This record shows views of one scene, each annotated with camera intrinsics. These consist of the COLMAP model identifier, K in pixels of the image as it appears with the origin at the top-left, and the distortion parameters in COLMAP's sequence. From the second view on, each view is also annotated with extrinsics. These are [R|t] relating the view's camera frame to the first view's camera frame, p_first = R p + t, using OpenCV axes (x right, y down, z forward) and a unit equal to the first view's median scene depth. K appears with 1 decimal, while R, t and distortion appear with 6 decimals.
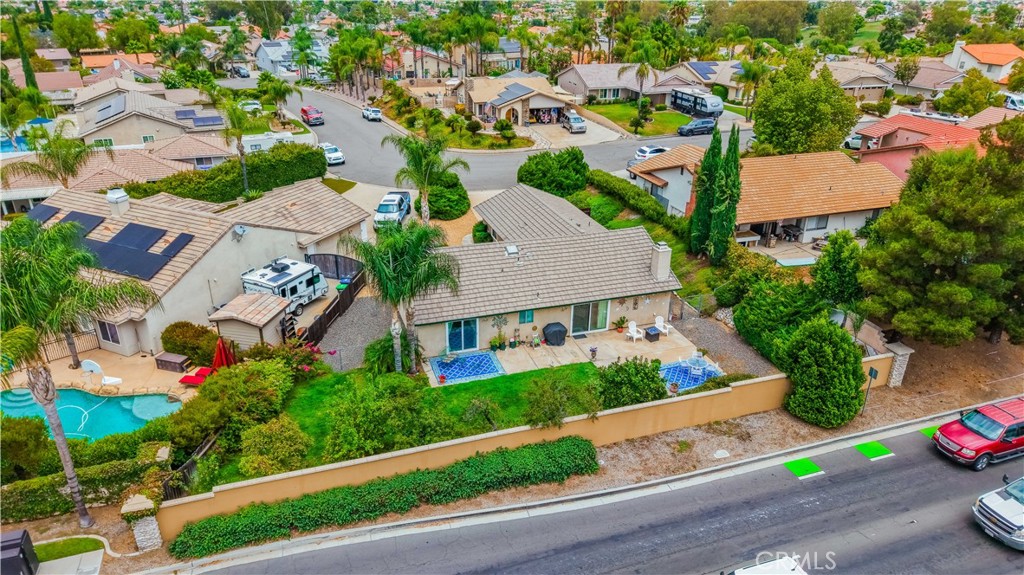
lens RADIAL K [[699.3, 0, 516.4], [0, 699.3, 291.1], [0, 0, 1]] dist [0.034309, -0.062883]
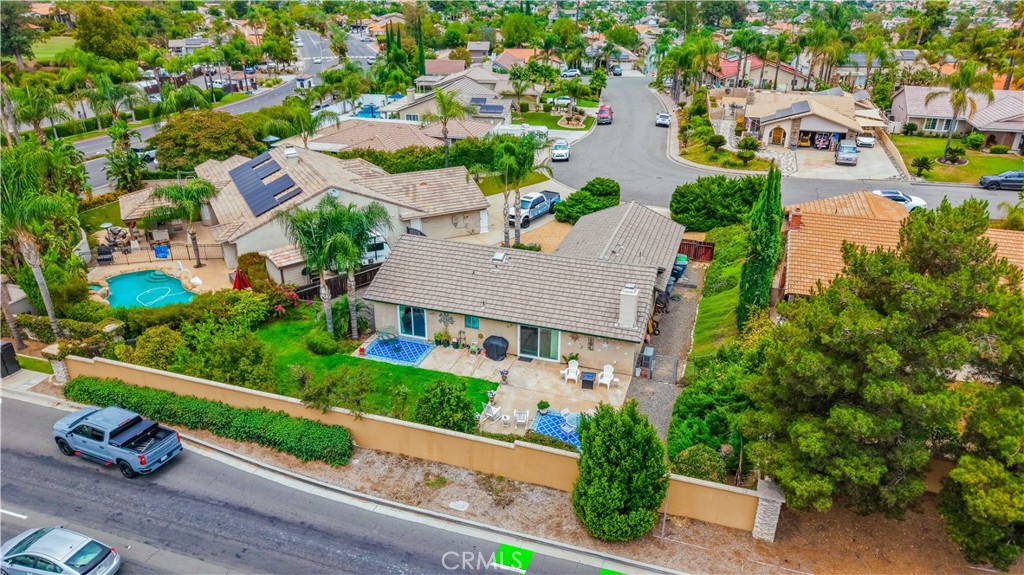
lens RADIAL K [[699.3, 0, 516.4], [0, 699.3, 291.1], [0, 0, 1]] dist [0.034309, -0.062883]
pose [[0.788154, 0.243106, -0.565432, 0.607214], [-0.244974, 0.966689, 0.074156, -0.094218], [0.564625, 0.080070, 0.821455, 0.203683]]
